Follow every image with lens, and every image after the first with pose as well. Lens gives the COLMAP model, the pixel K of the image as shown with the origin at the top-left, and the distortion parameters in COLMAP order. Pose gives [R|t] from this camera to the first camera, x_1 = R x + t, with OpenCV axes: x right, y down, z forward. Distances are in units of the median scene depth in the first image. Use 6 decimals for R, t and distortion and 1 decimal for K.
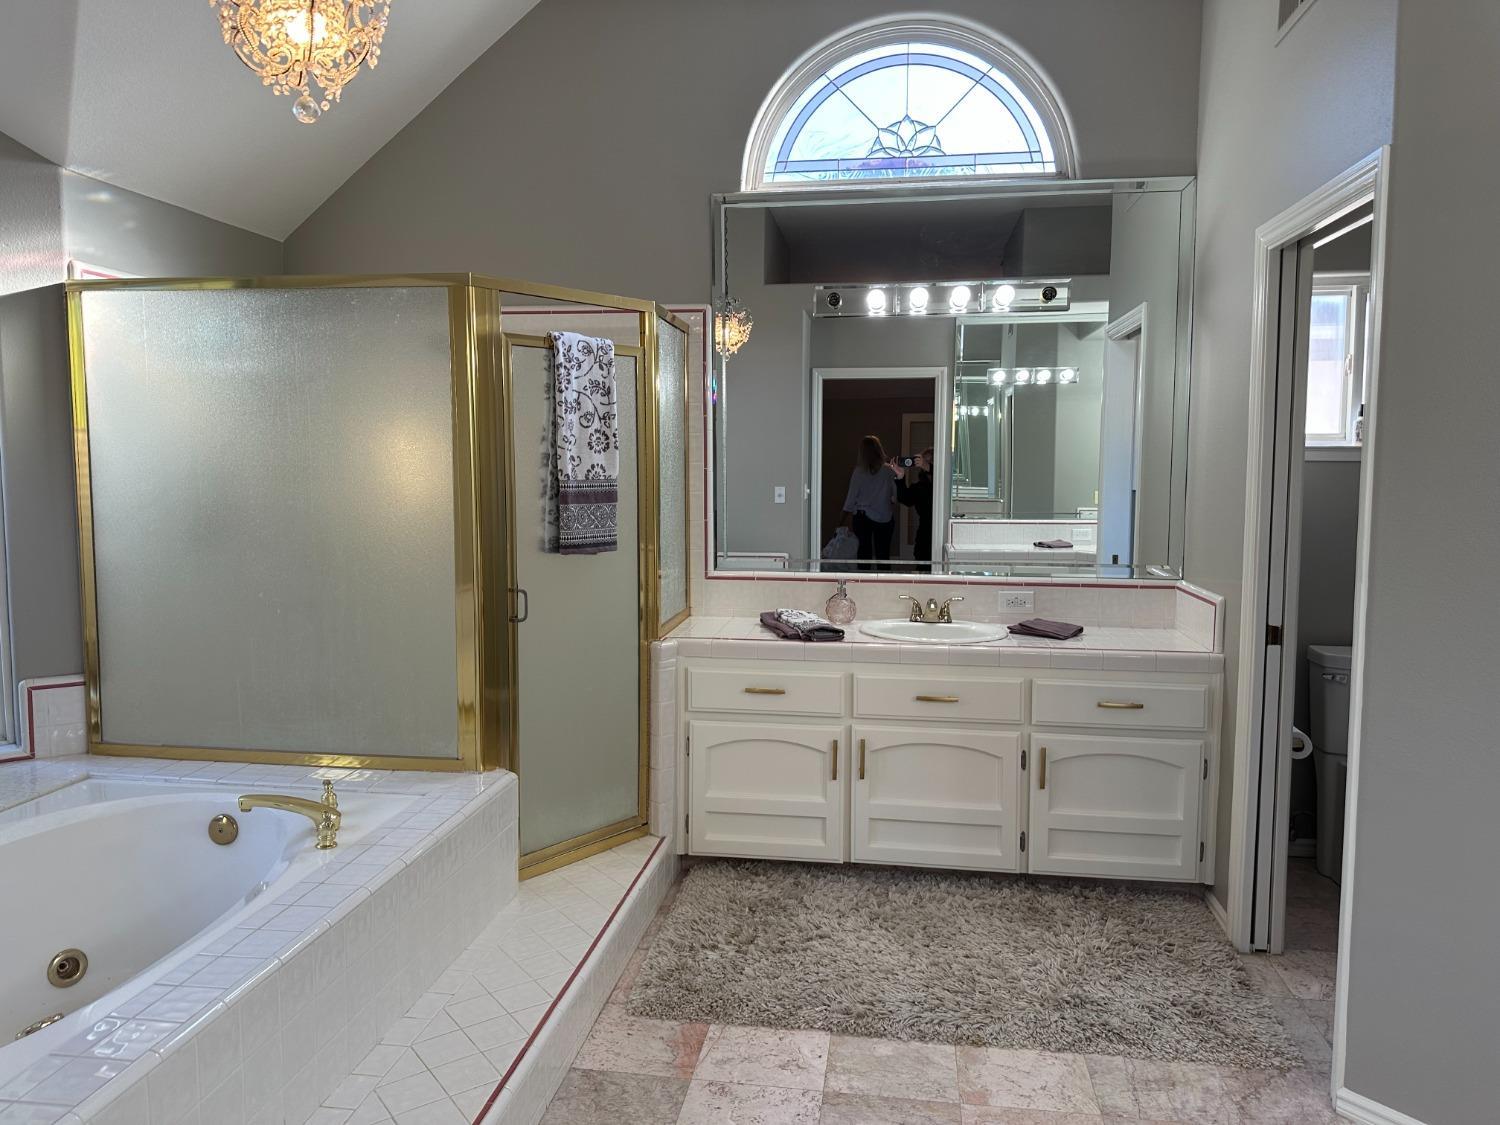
lens RADIAL K [[1065.5, 0, 748.2], [0, 1065.5, 553.7], [0, 0, 1]] dist [0.115194, -0.151088]
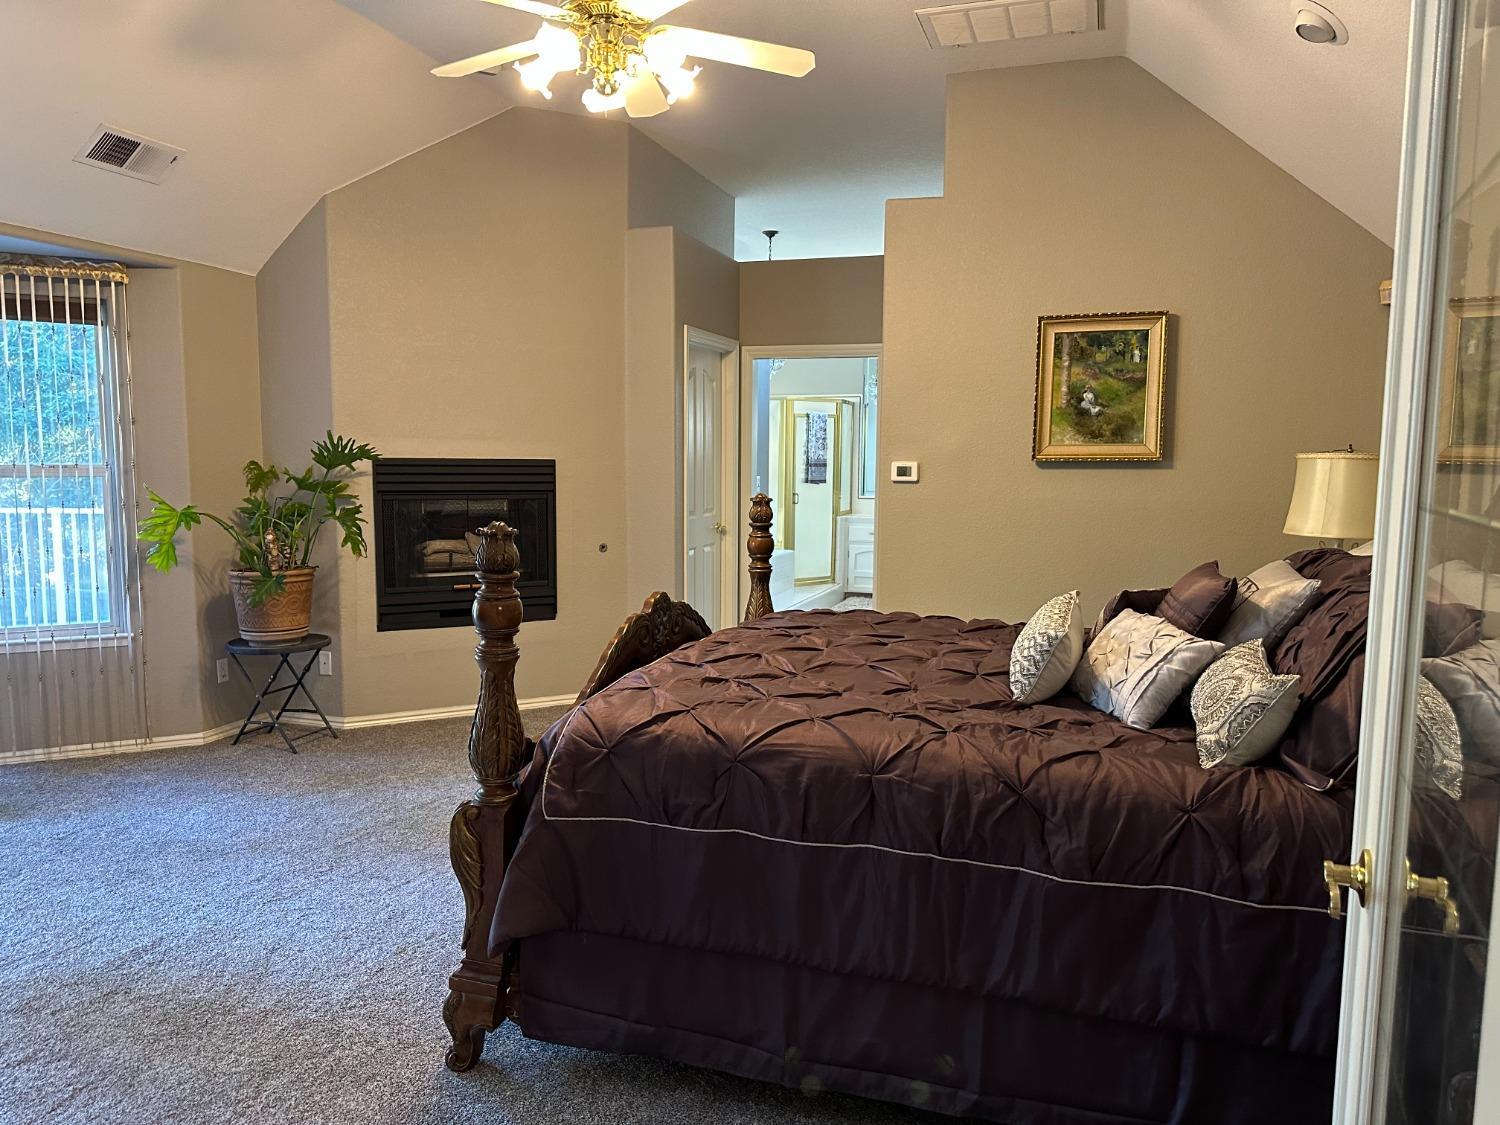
lens RADIAL K [[1062.5, 0, 750.0], [0, 1062.5, 562.5], [0, 0, 1]] dist [0.066514, -0.060802]
pose [[0.983273, 0.031542, -0.179386, 0.207466], [-0.028989, 0.999438, 0.016839, 0.174529], [0.179816, -0.011357, 0.983635, -1.966981]]
